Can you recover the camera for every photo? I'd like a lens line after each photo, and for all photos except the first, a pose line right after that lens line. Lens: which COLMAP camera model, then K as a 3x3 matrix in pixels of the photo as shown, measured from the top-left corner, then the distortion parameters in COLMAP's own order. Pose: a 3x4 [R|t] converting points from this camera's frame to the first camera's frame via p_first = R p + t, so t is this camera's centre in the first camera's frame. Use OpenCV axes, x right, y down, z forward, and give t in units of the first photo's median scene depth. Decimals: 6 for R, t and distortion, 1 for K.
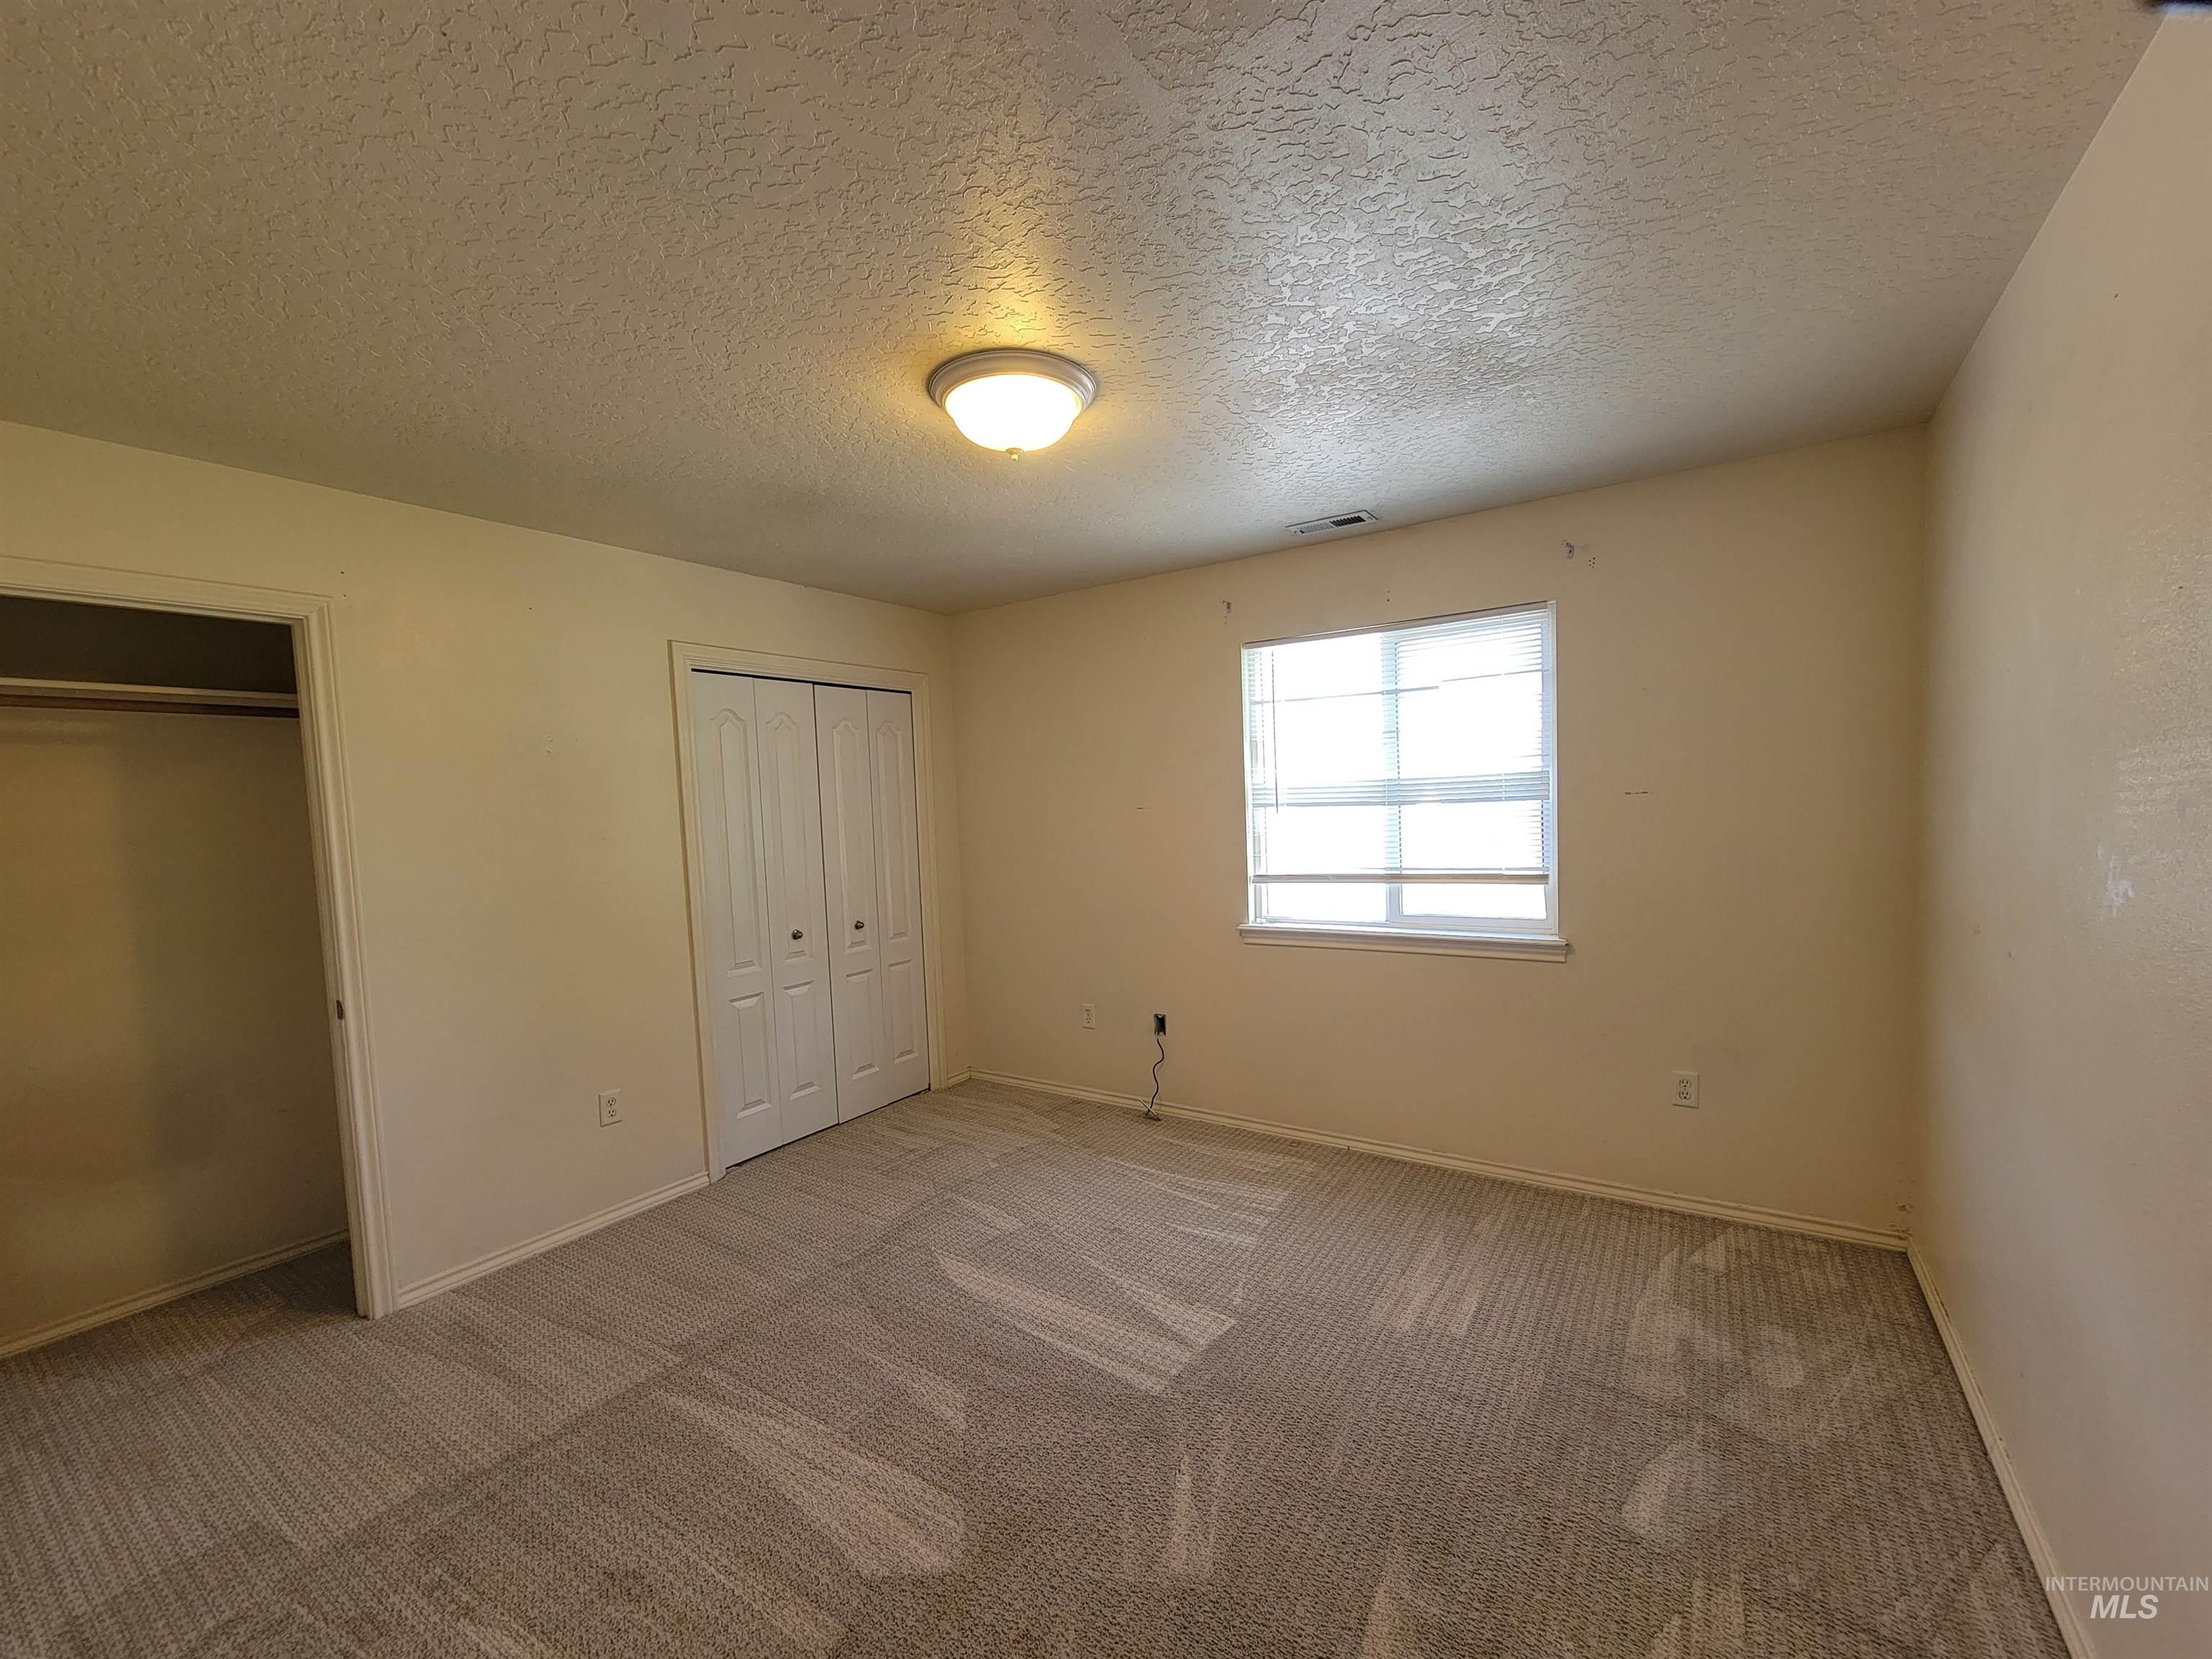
lens RADIAL K [[906.7, 0, 1101.2], [0, 906.7, 855.4], [0, 0, 1]] dist [-0.026764, 0.000162]
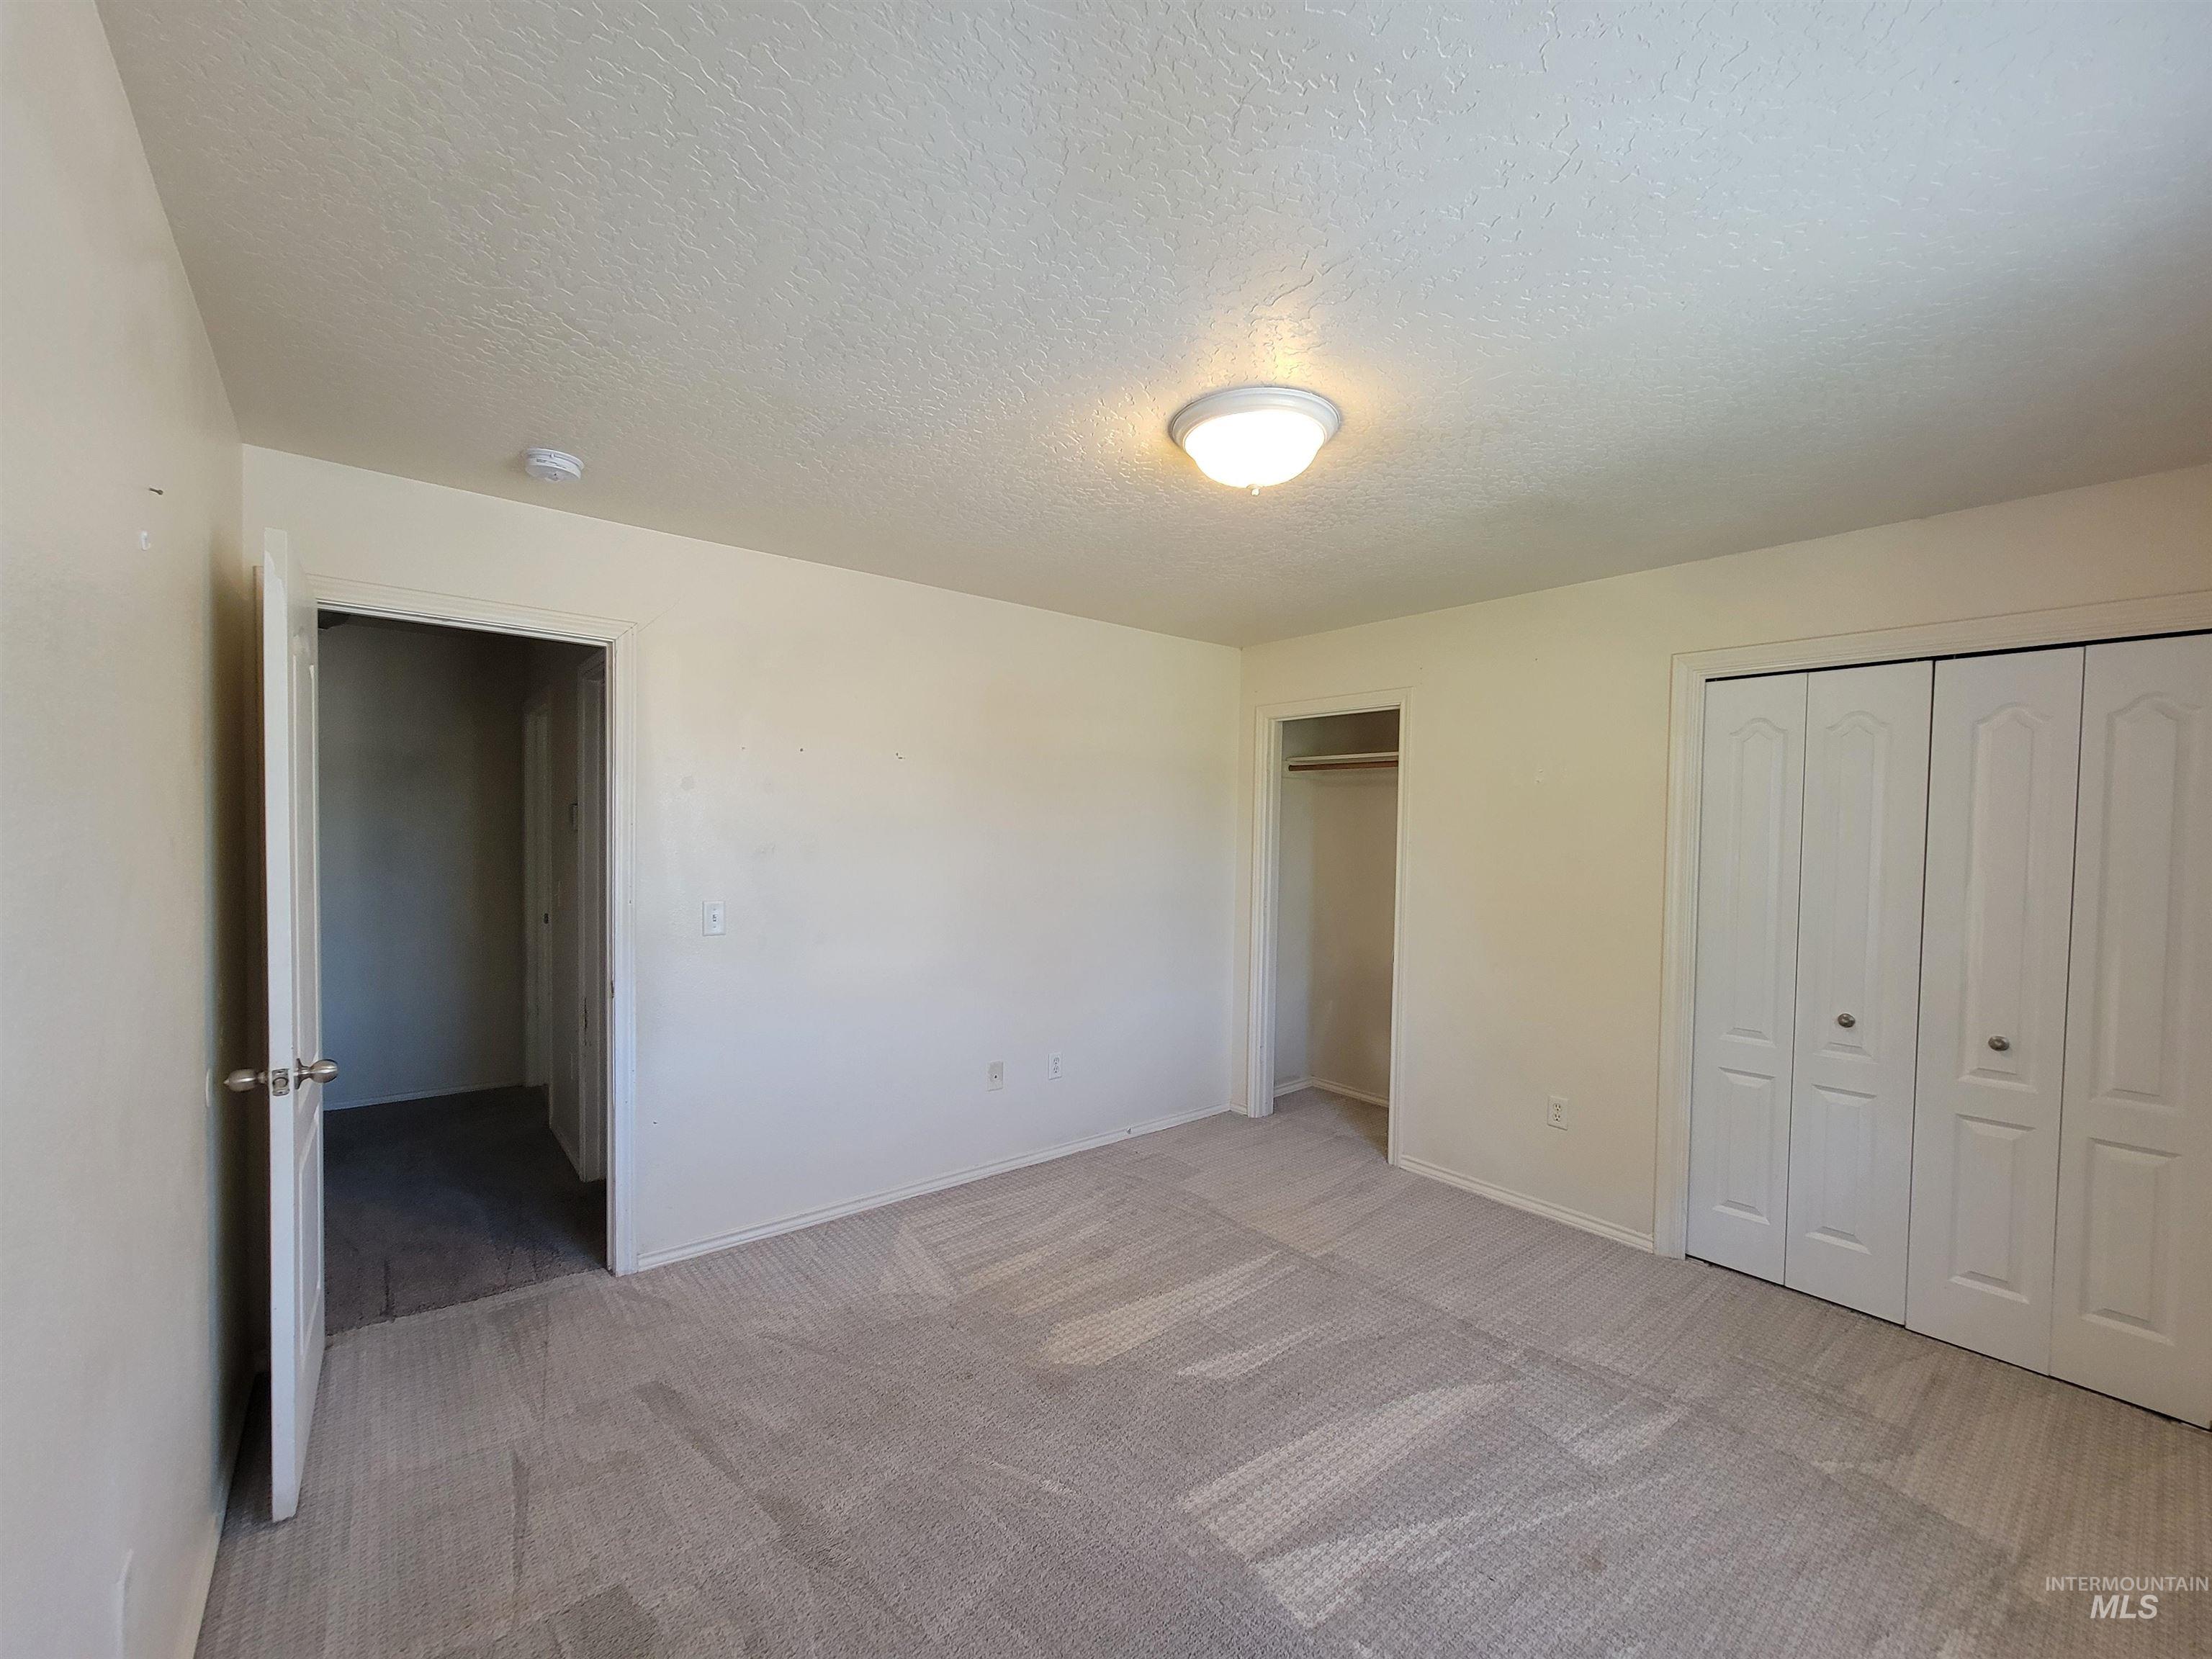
lens RADIAL K [[906.7, 0, 1101.2], [0, 906.7, 855.4], [0, 0, 1]] dist [-0.026764, 0.000162]
pose [[-0.310899, 0.060860, -0.948492, 0.644495], [-0.064453, 0.994300, 0.084926, -0.081802], [0.948255, 0.087537, -0.305204, 0.822006]]
